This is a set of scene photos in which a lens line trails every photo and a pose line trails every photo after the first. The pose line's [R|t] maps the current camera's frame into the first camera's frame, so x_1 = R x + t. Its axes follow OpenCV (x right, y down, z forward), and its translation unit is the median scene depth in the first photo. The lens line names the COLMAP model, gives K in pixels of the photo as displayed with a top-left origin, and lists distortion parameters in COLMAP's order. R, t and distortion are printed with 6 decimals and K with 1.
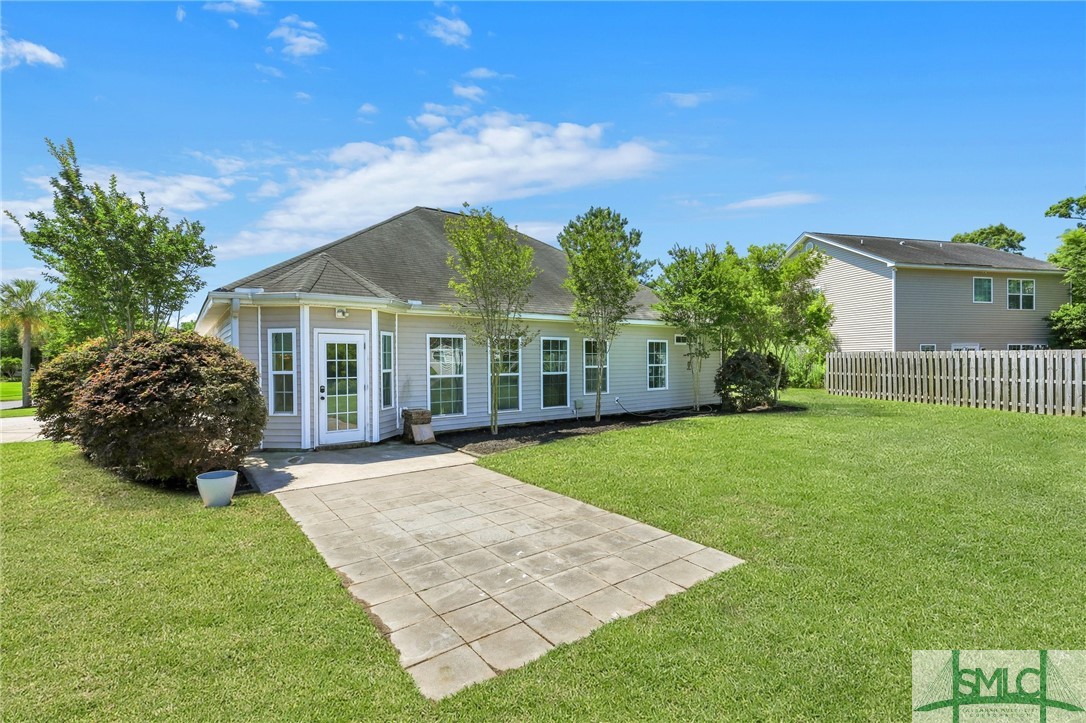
lens RADIAL K [[484.5, 0, 543.0], [0, 484.5, 361.5], [0, 0, 1]] dist [-0.000398, 0.000042]
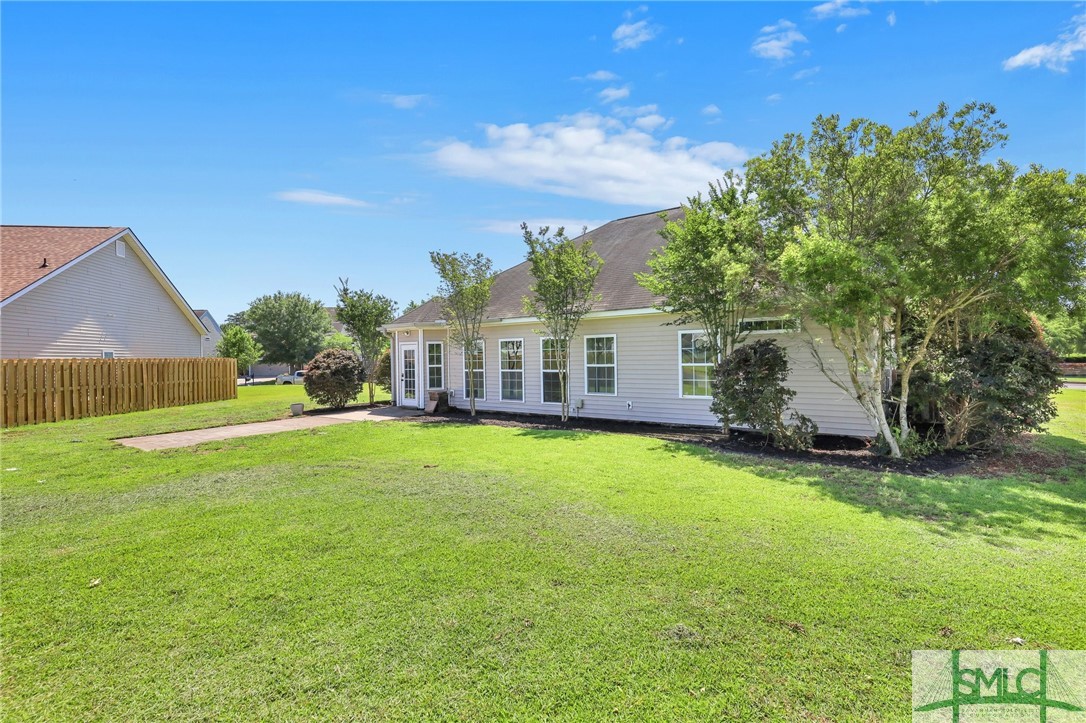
lens RADIAL K [[495.7, 0, 545.7], [0, 495.7, 360.5], [0, 0, 1]] dist [0.001548, 0.000315]
pose [[0.290319, 0.008716, -0.956890, 1.201387], [0.009871, 0.999878, 0.012102, -0.012753], [0.956879, -0.012958, 0.290198, 0.777880]]
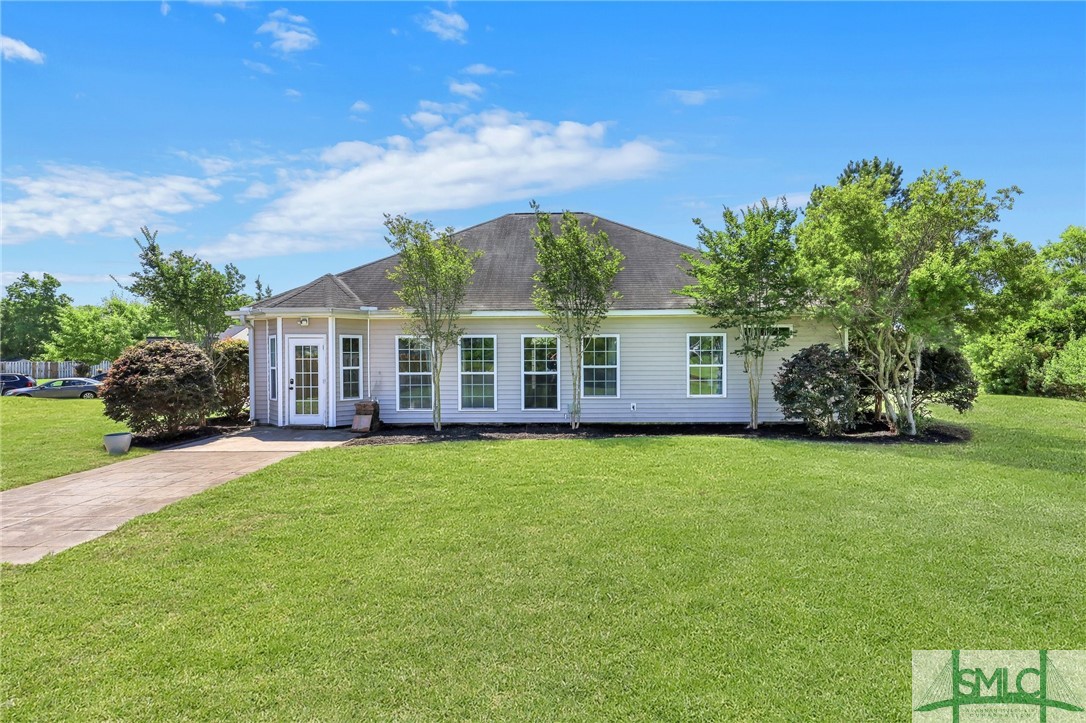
lens RADIAL K [[472.6, 0, 543.0], [0, 472.6, 361.5], [0, 0, 1]] dist [0.000494, 0.000020]
pose [[0.790255, 0.007294, -0.612735, 0.674836], [-0.002002, 0.999955, 0.009321, -0.007037], [0.612775, -0.006139, 0.790234, 0.331657]]
